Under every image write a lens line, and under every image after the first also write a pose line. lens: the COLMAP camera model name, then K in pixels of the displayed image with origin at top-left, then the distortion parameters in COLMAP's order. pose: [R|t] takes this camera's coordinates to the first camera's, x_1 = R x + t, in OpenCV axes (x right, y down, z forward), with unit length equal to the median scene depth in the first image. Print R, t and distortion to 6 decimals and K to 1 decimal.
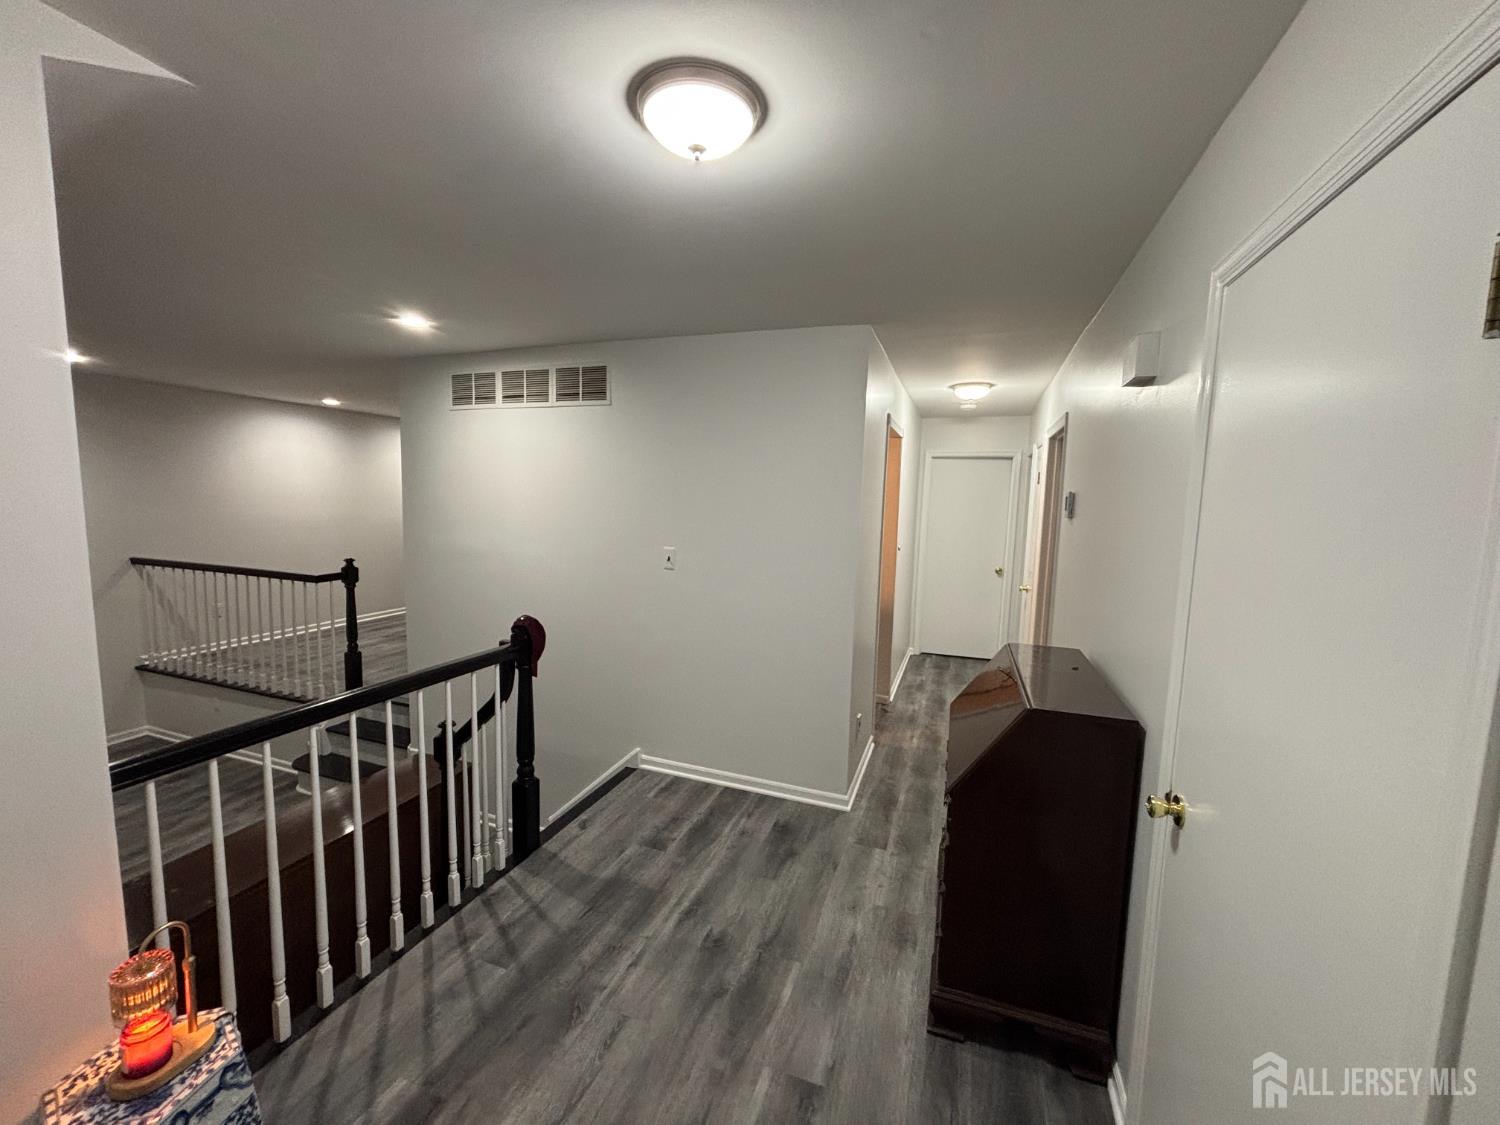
lens RADIAL K [[600.9, 0, 753.2], [0, 600.9, 560.9], [0, 0, 1]] dist [-0.002275, 0.001013]
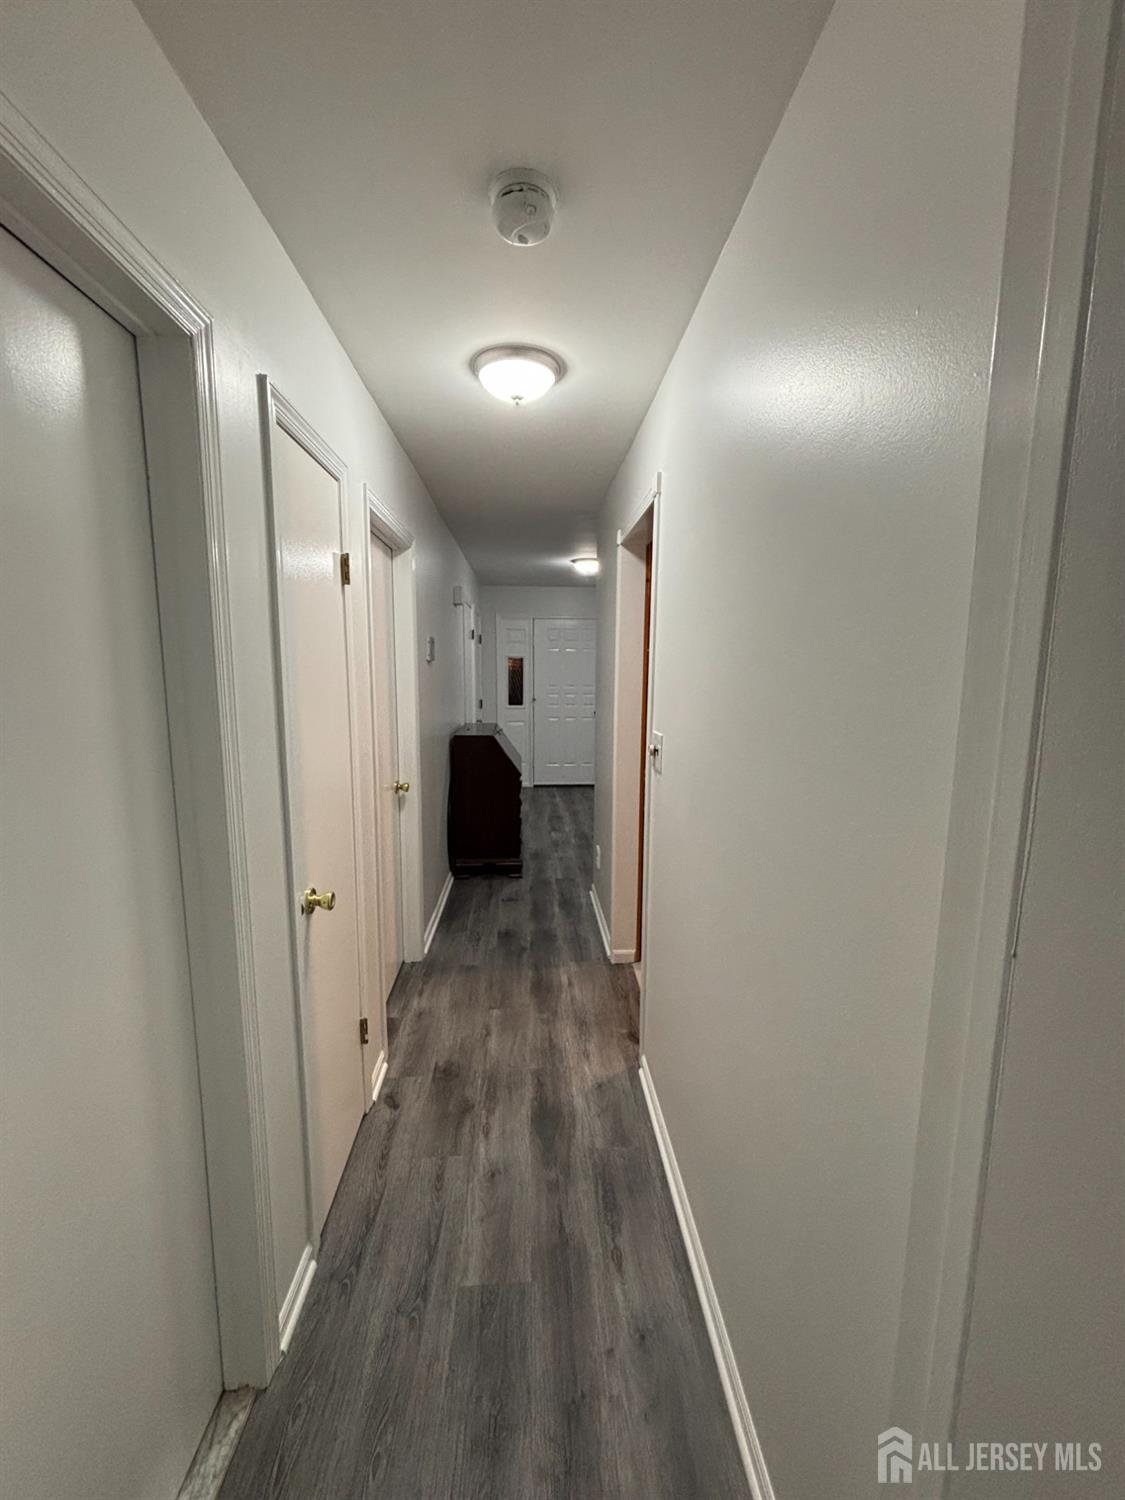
lens RADIAL K [[600.9, 0, 559.9], [0, 600.9, 747.0], [0, 0, 1]] dist [-0.002275, 0.001013]
pose [[-0.921724, 0.018769, -0.387391, 0.897451], [-0.072411, 0.972938, 0.219427, -0.219067], [0.381026, 0.230303, -0.895422, 2.579289]]
